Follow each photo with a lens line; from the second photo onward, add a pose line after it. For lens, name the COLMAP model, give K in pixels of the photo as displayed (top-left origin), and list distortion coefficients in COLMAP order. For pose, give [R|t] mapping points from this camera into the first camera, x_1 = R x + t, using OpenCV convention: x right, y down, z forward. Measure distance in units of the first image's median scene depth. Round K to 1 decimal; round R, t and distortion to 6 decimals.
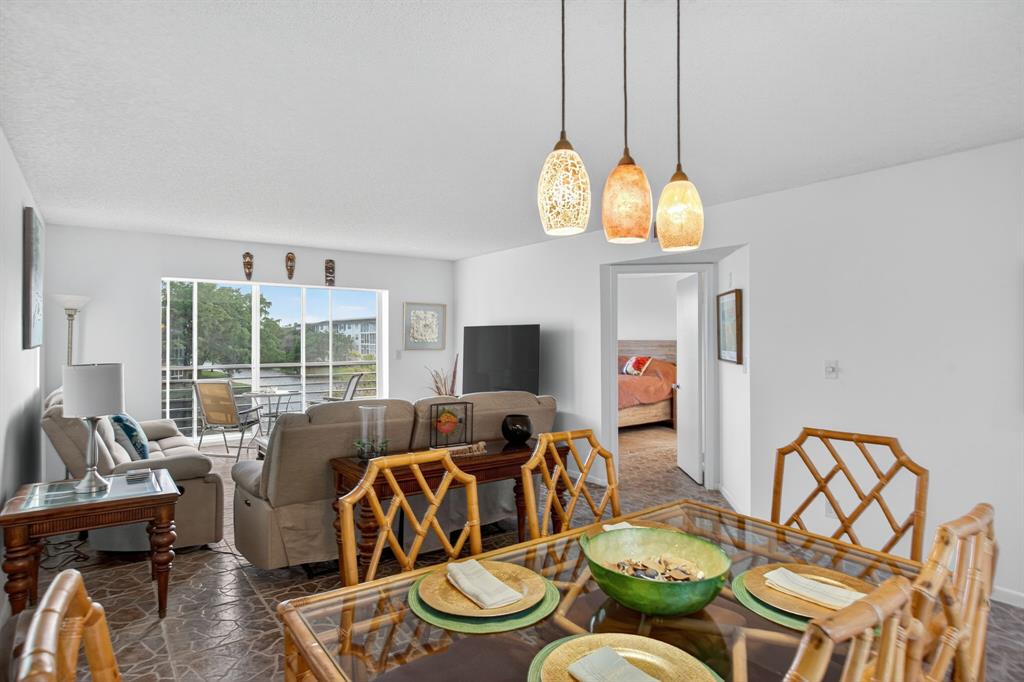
lens RADIAL K [[562.1, 0, 502.1], [0, 562.1, 335.8], [0, 0, 1]] dist [-0.004147, -0.001044]
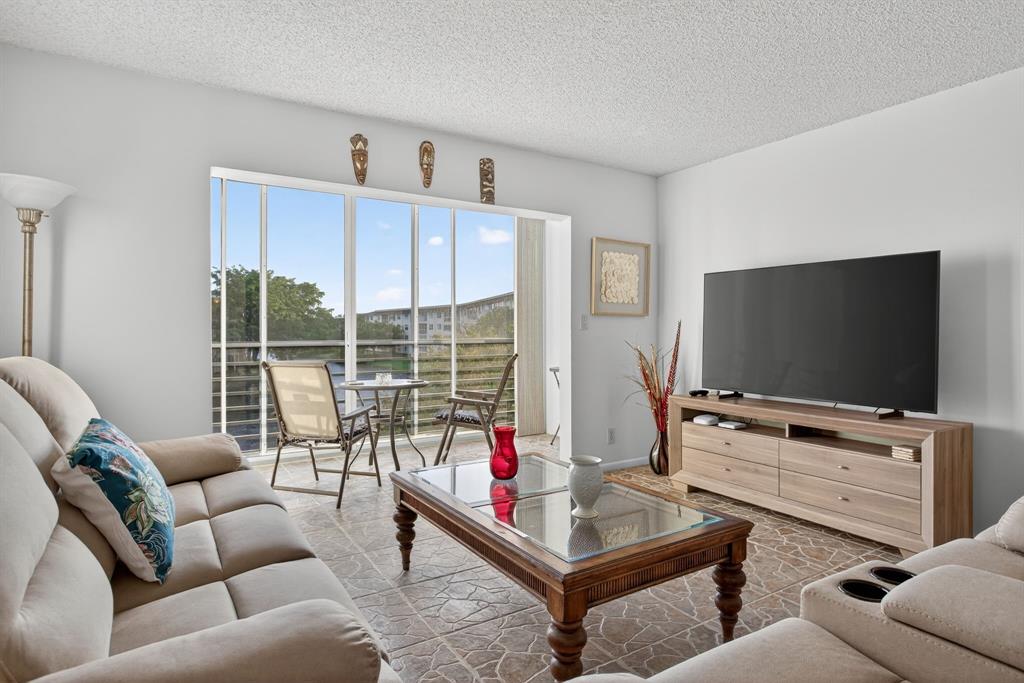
lens RADIAL K [[562.1, 0, 510.7], [0, 562.1, 332.2], [0, 0, 1]] dist [-0.004147, -0.001044]
pose [[0.997921, -0.001324, -0.064434, -0.227852], [0.001937, 0.999953, 0.009451, 0.038763], [0.064419, -0.009557, 0.997877, 0.383770]]
